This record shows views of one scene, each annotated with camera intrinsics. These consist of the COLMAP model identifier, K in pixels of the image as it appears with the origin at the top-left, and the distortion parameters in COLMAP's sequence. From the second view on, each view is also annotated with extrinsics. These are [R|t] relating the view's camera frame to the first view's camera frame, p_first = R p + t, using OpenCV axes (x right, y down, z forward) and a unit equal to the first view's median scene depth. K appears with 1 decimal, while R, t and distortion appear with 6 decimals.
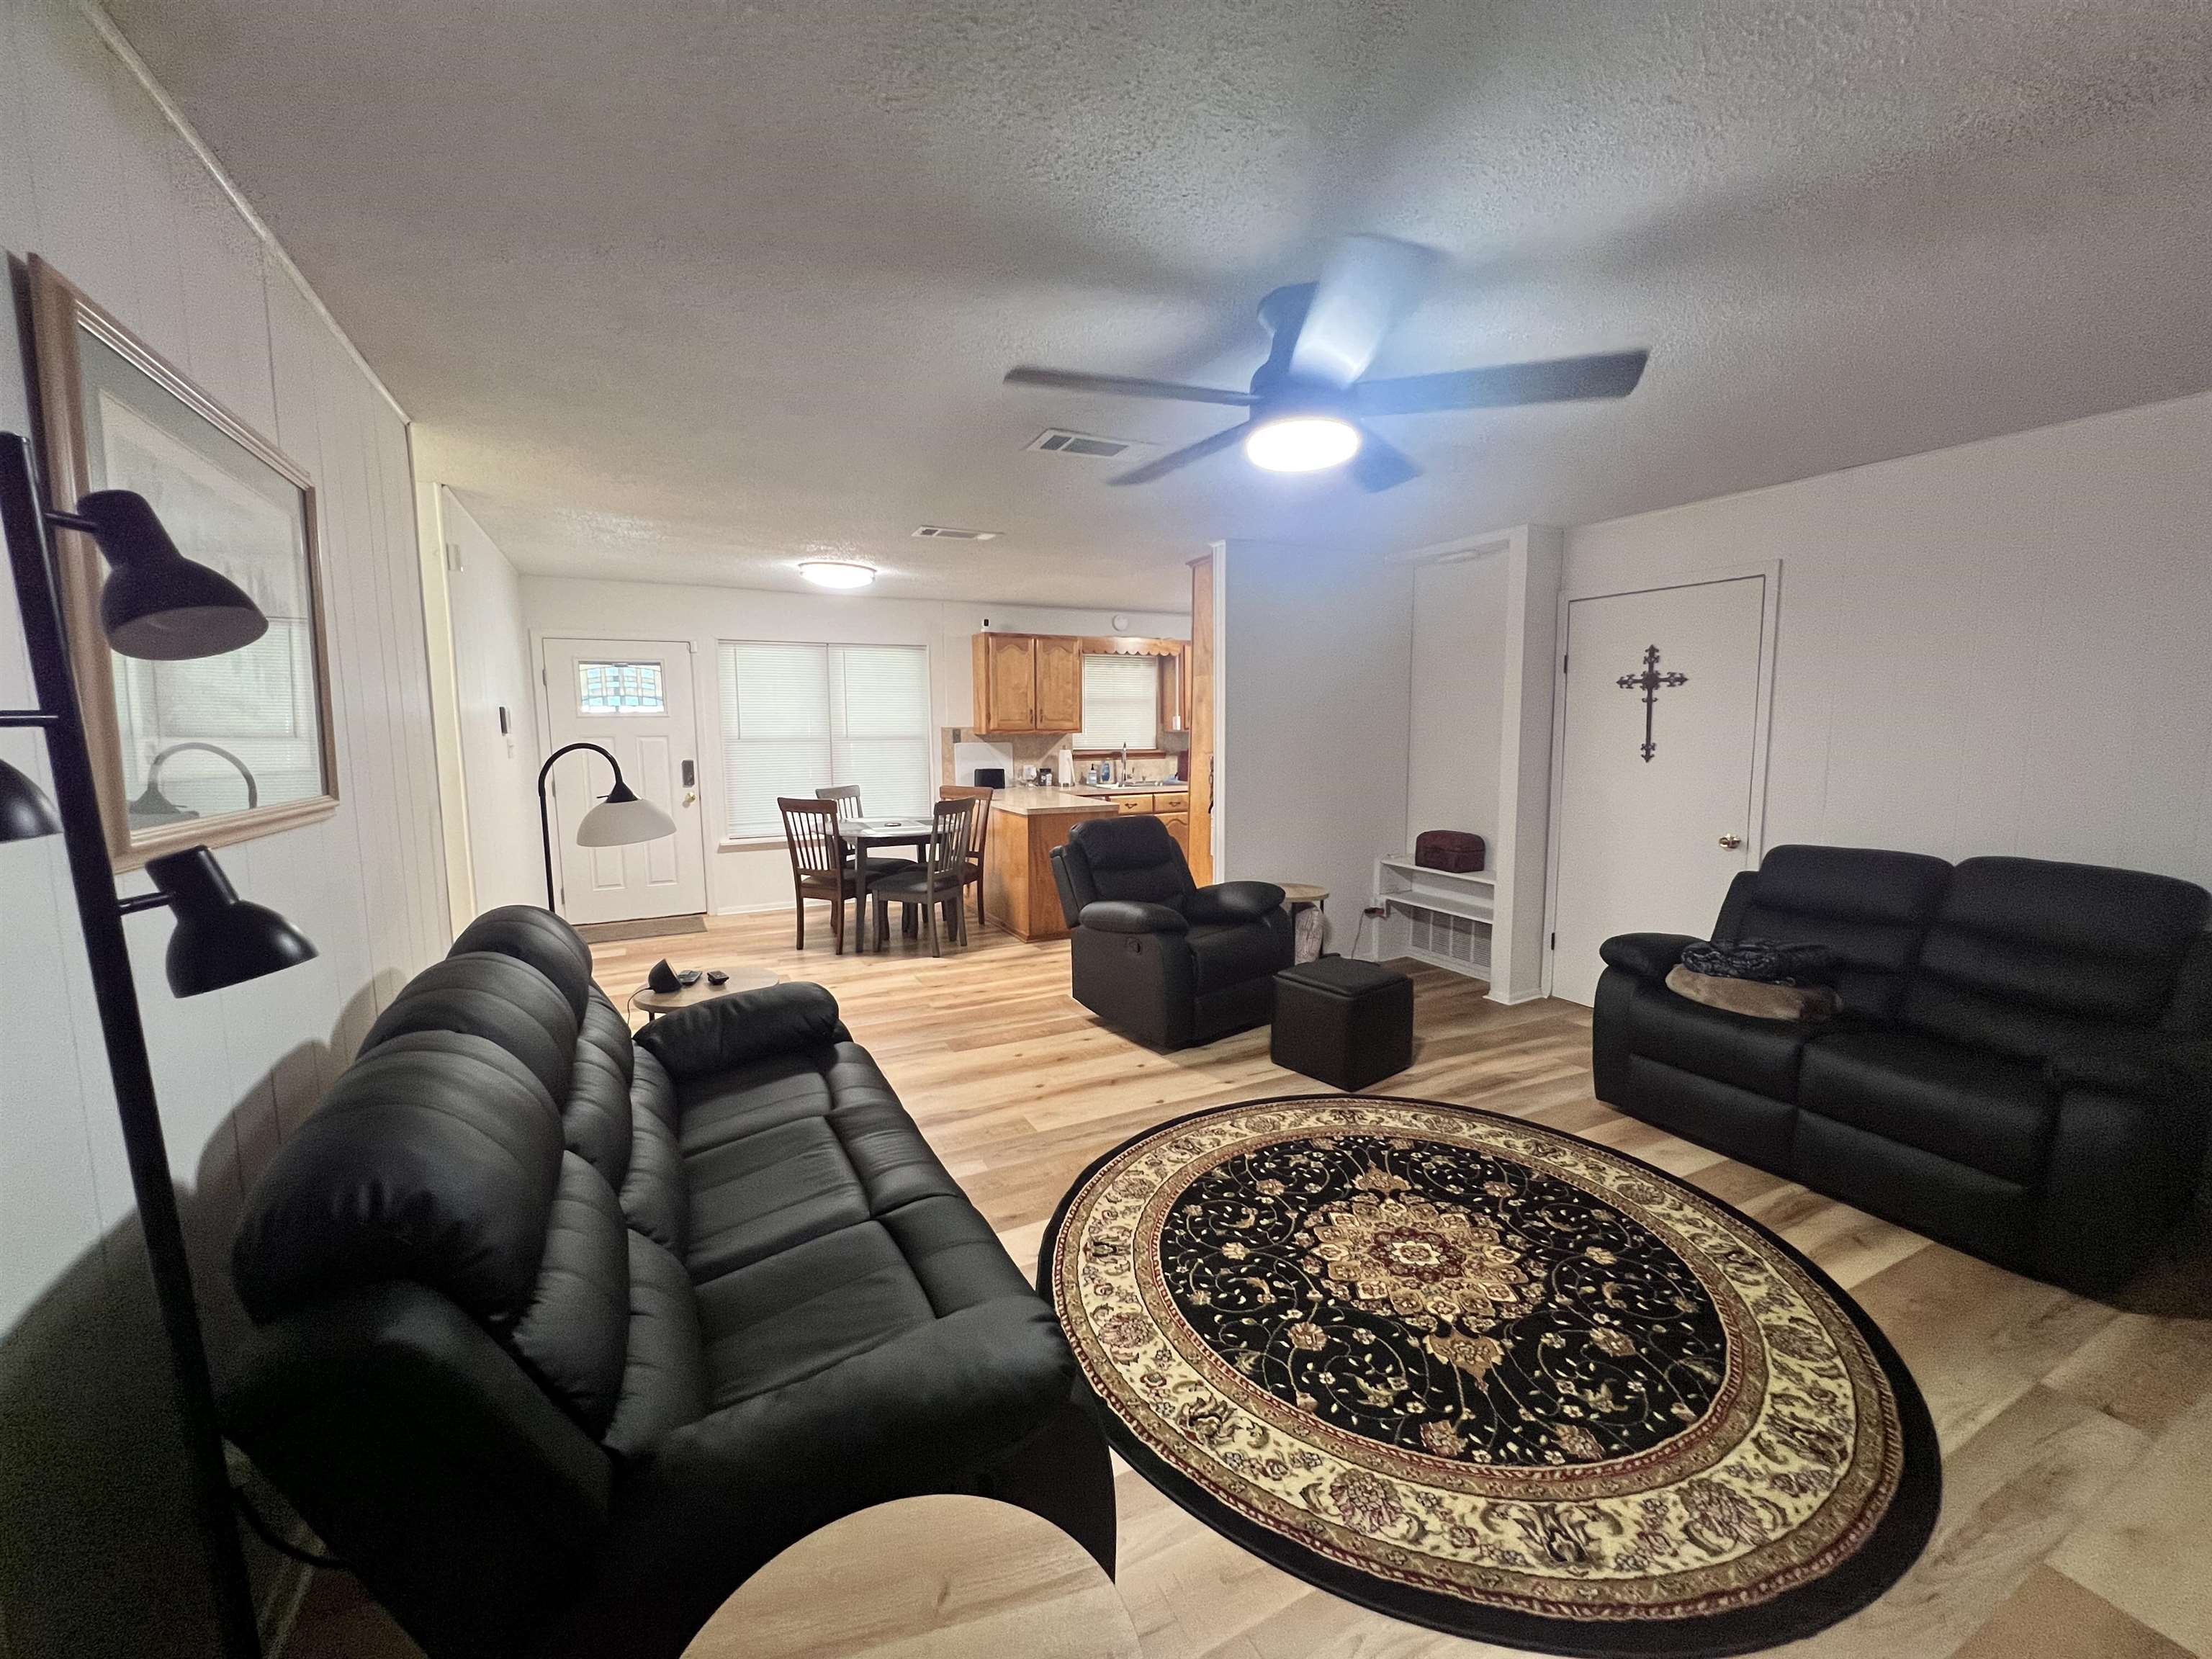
lens RADIAL K [[889.6, 0, 1100.6], [0, 889.6, 826.7], [0, 0, 1]] dist [-0.002925, 0.000358]
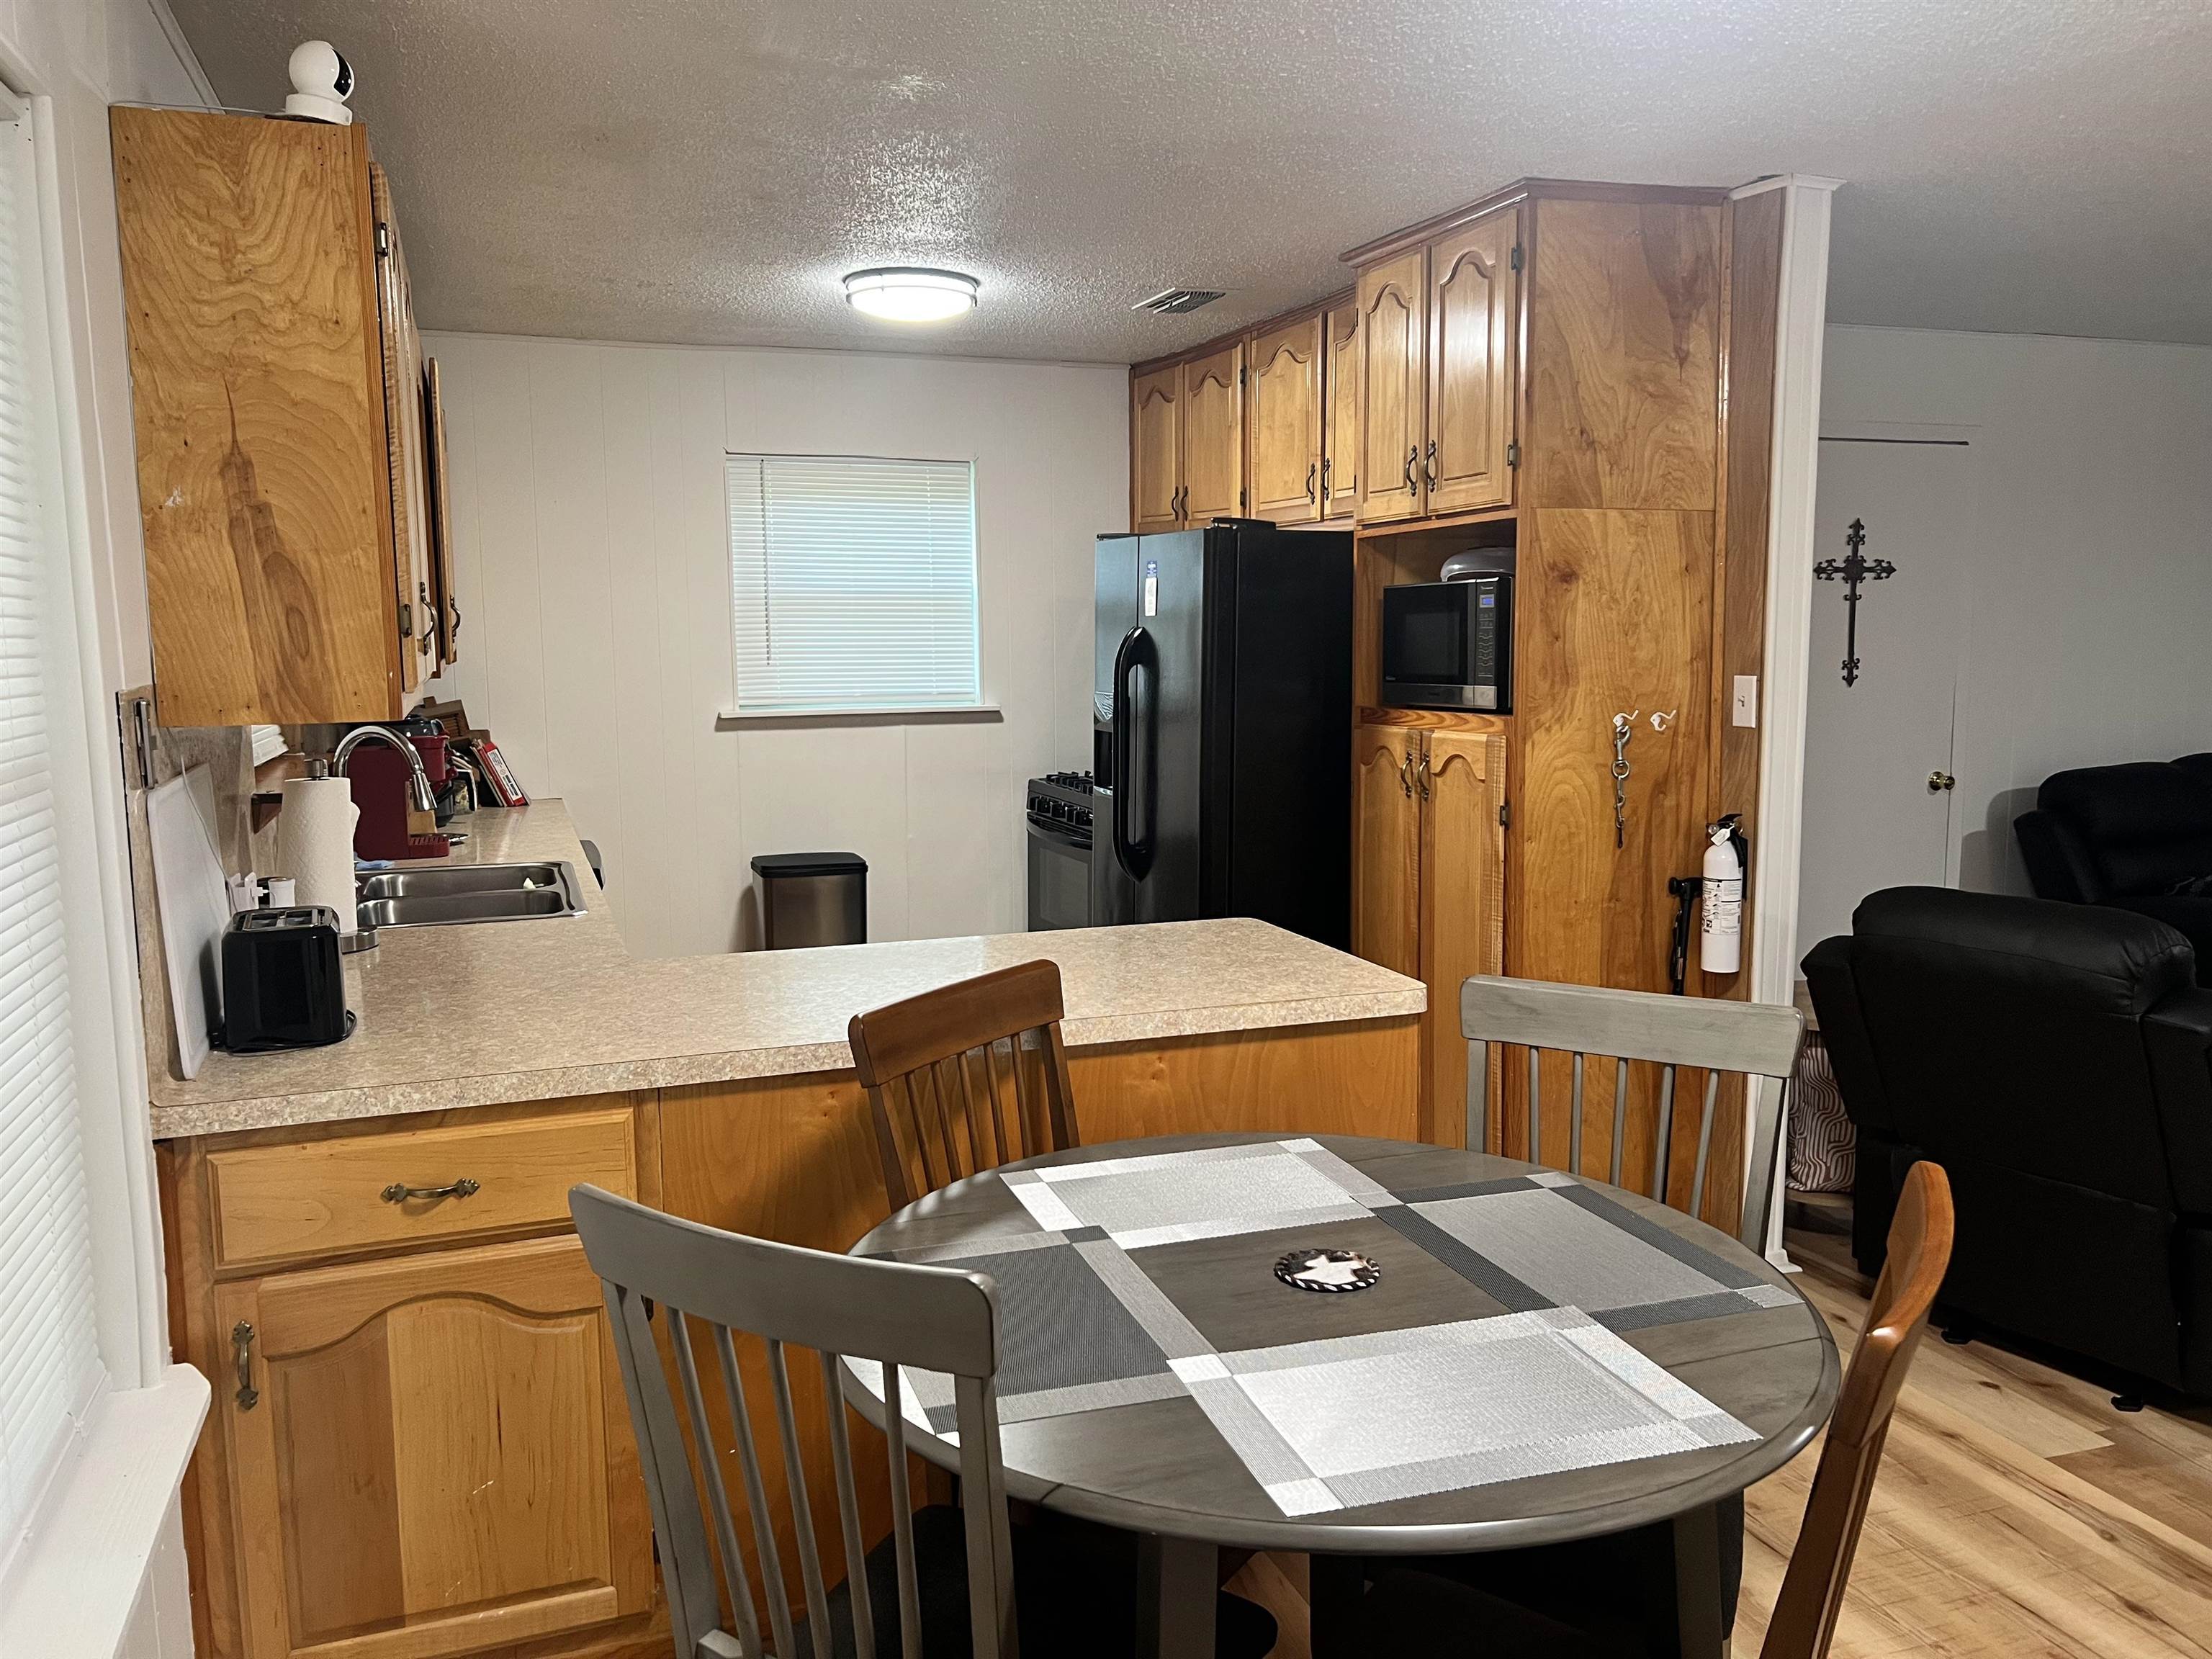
lens RADIAL K [[1661.5, 0, 1104.5], [0, 1661.5, 827.0], [0, 0, 1]] dist [0.000480, -0.004976]
pose [[0.127946, -0.113355, 0.985282, -1.136915], [0.133551, 0.986368, 0.096138, -0.252160], [-0.982748, 0.119285, 0.141340, 2.115335]]
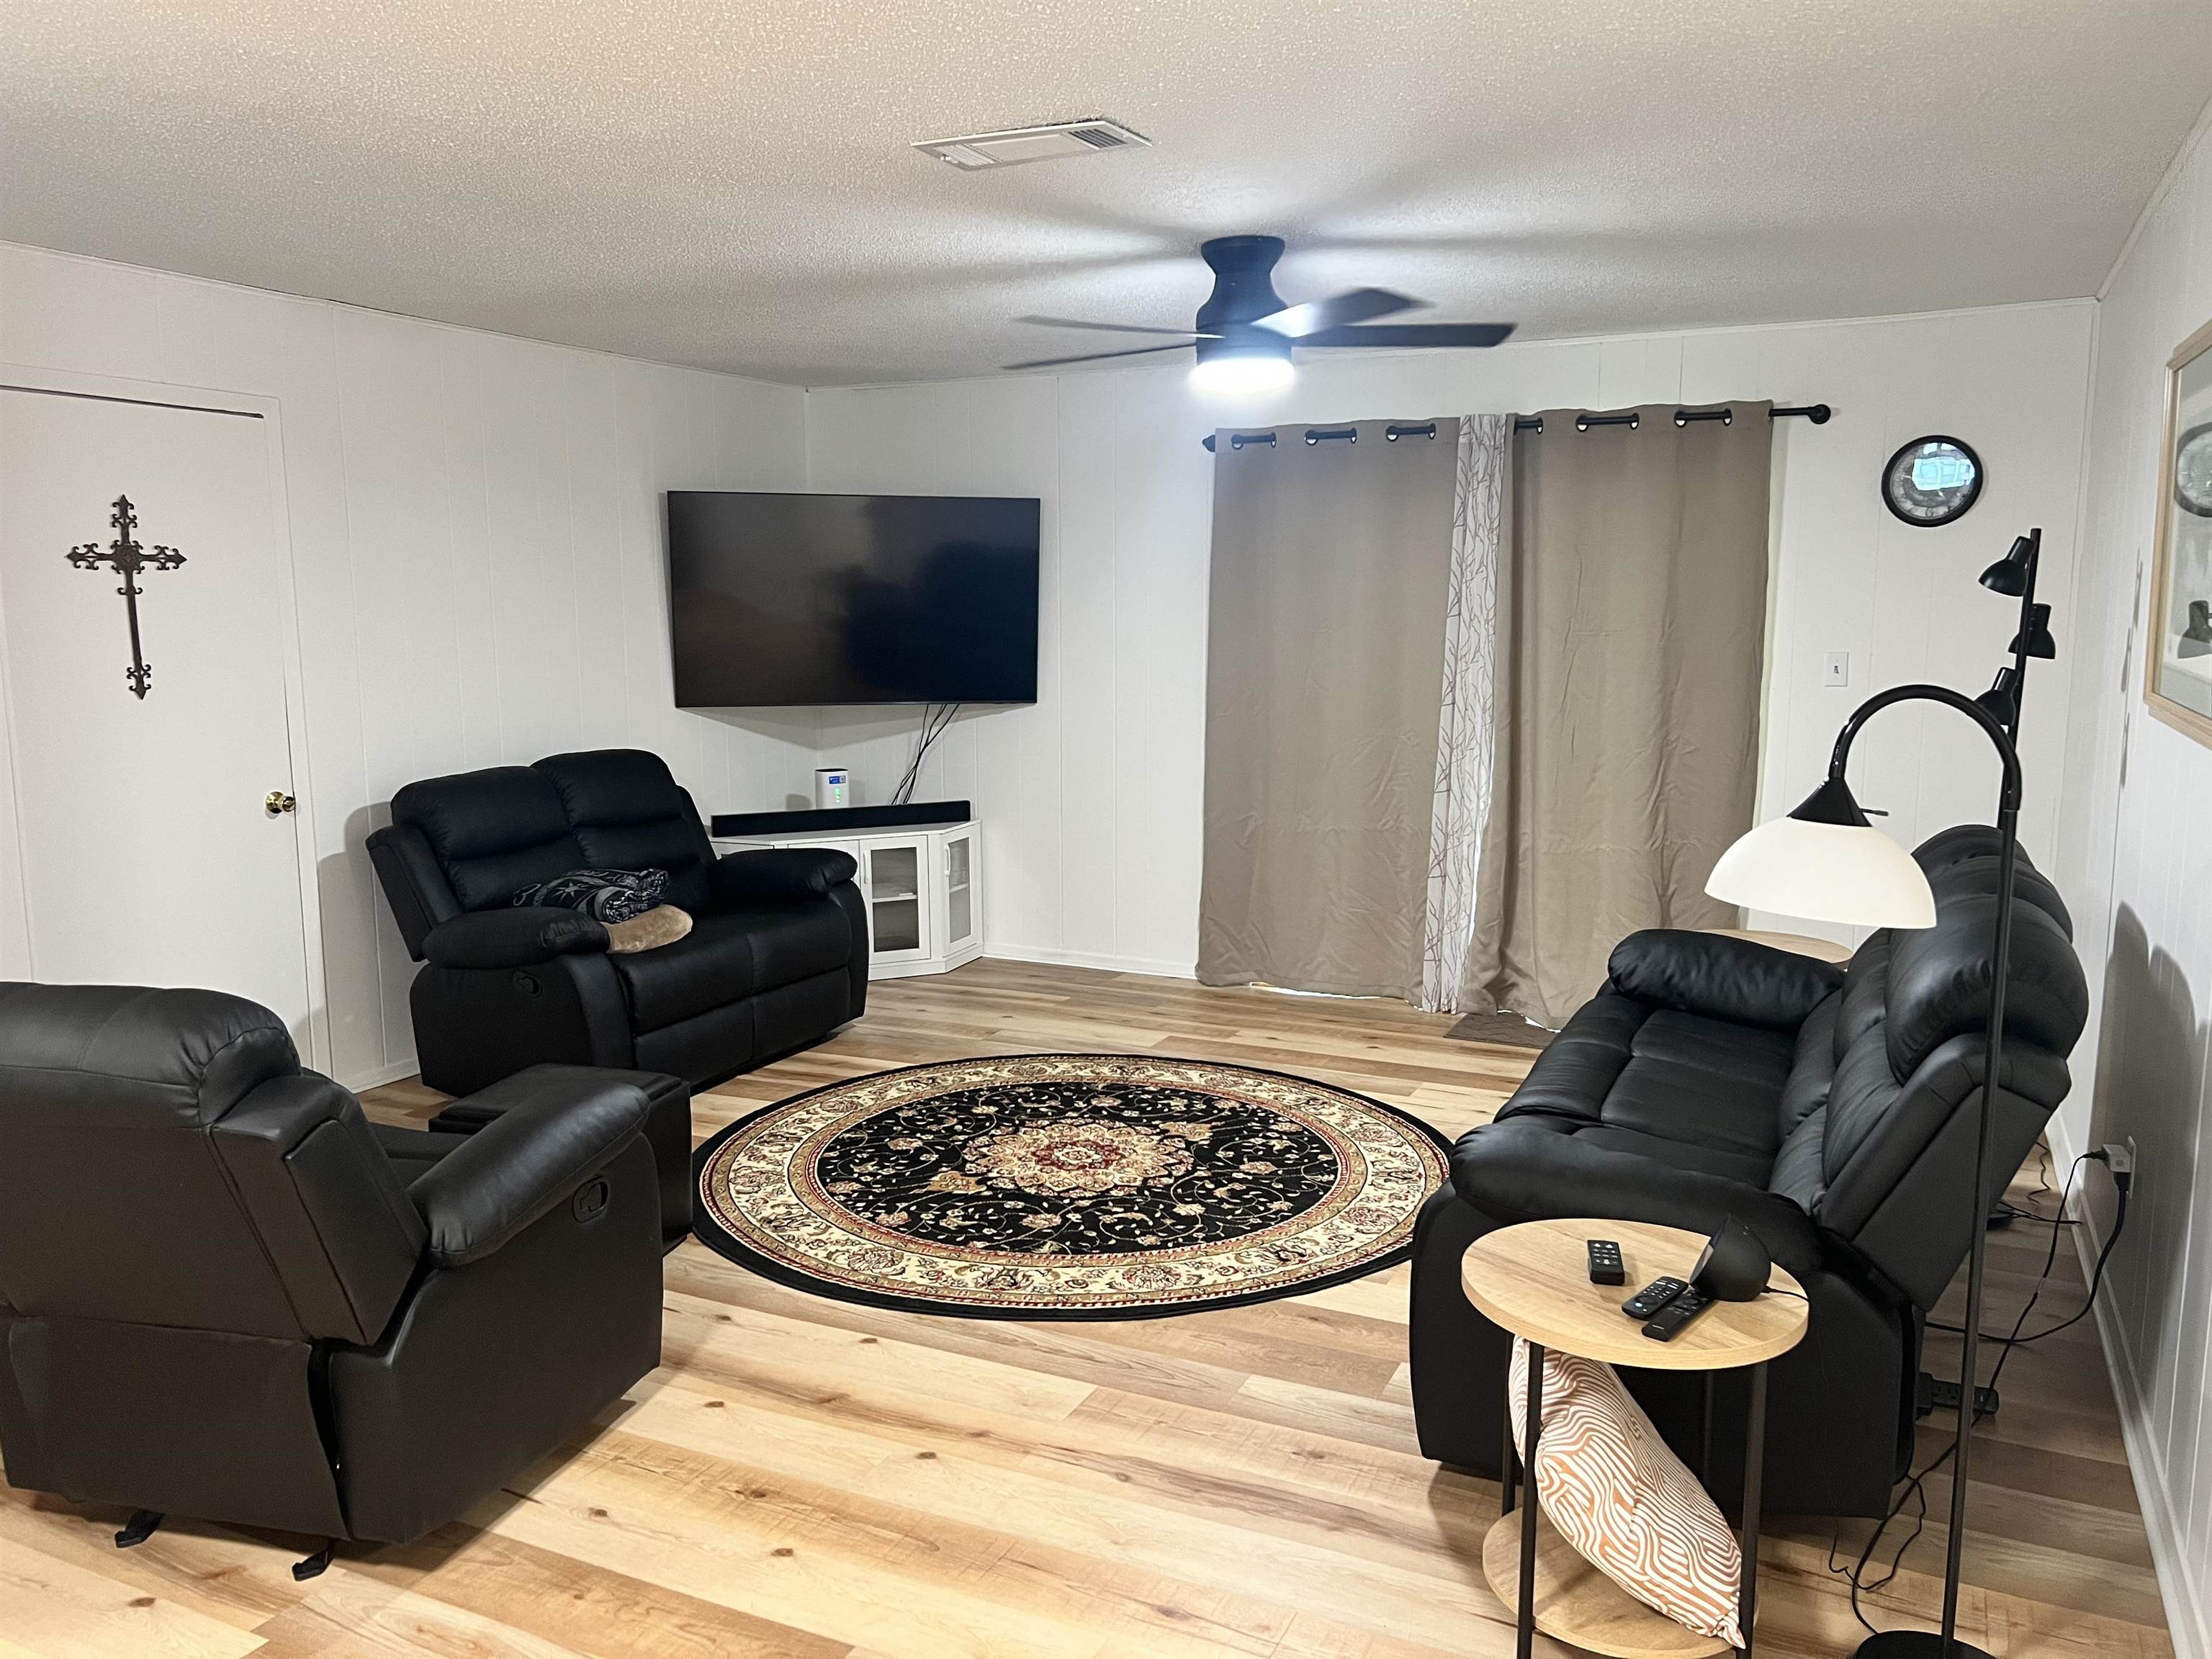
lens RADIAL K [[1661.5, 0, 1110.6], [0, 1661.5, 870.0], [0, 0, 1]] dist [0.000480, -0.004976]
pose [[-0.613702, -0.113583, 0.781325, -0.953702], [0.105682, 0.968875, 0.223857, -0.211090], [-0.782433, 0.219953, -0.582597, 1.750847]]
